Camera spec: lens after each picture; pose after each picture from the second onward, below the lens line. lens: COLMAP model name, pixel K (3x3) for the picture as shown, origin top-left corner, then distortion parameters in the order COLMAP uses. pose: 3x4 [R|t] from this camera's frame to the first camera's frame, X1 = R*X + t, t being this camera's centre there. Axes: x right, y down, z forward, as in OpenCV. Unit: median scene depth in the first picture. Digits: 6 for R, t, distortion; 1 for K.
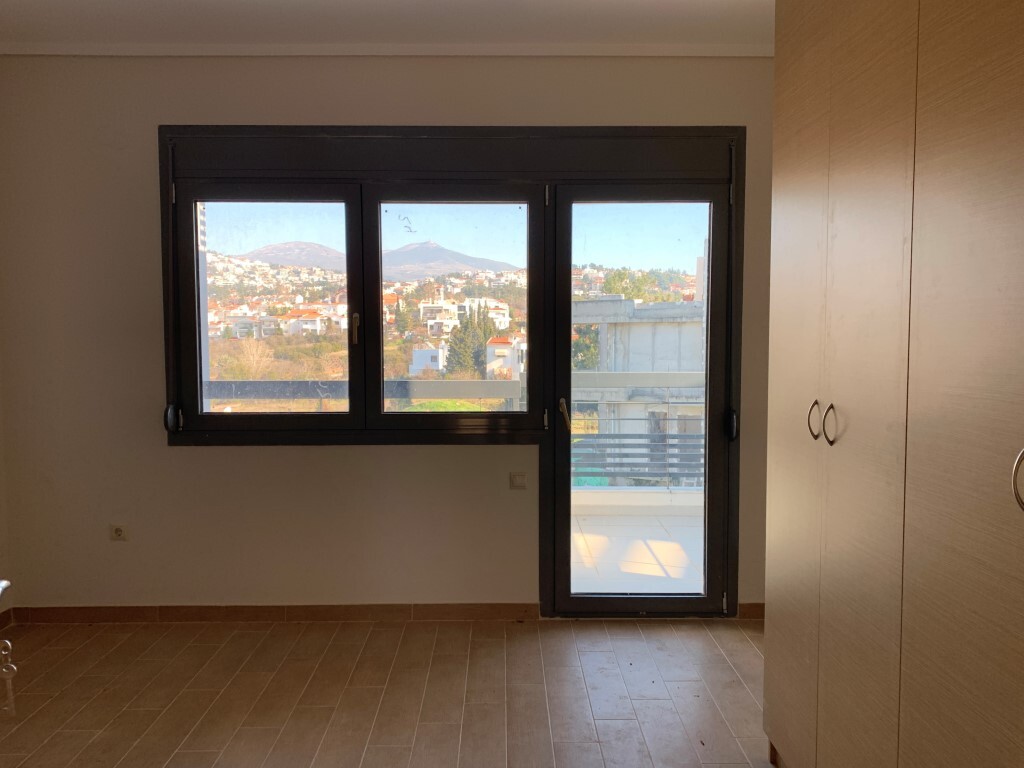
lens RADIAL K [[786.3, 0, 512.2], [0, 786.3, 379.9], [0, 0, 1]] dist [0.034816, -0.009758]
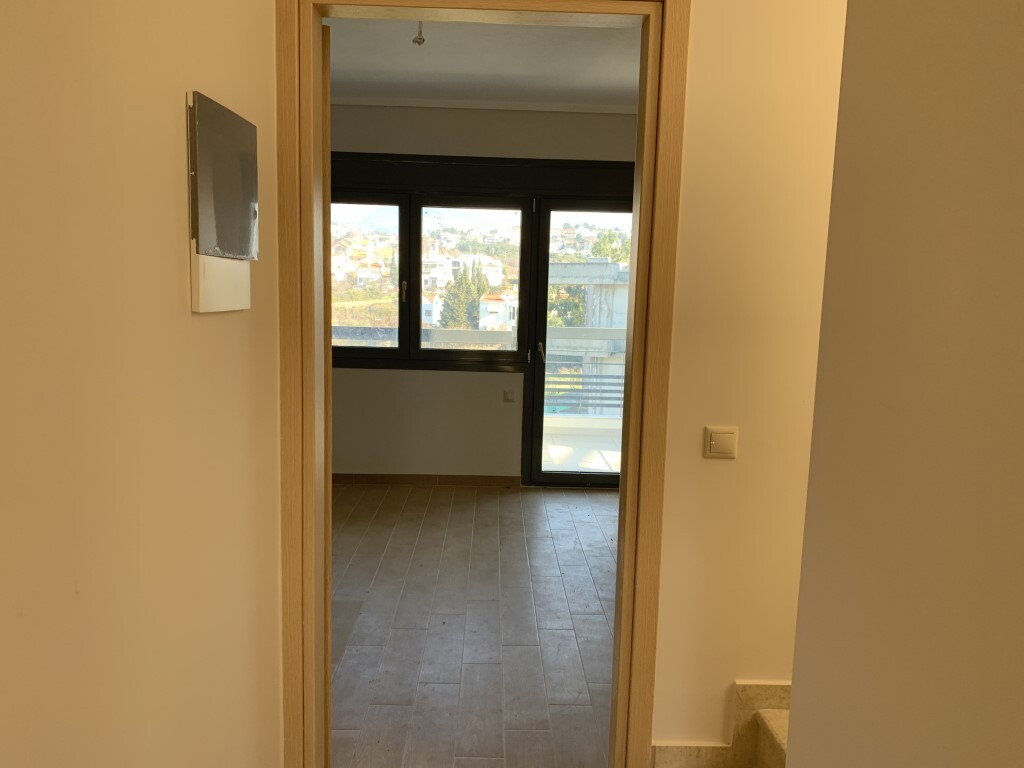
lens RADIAL K [[786.3, 0, 503.2], [0, 786.3, 406.9], [0, 0, 1]] dist [0.034816, -0.009758]
pose [[0.999594, 0.028331, 0.002998, -0.008355], [-0.028485, 0.995608, 0.089176, 0.013897], [-0.000458, -0.089226, 0.996011, -0.509551]]
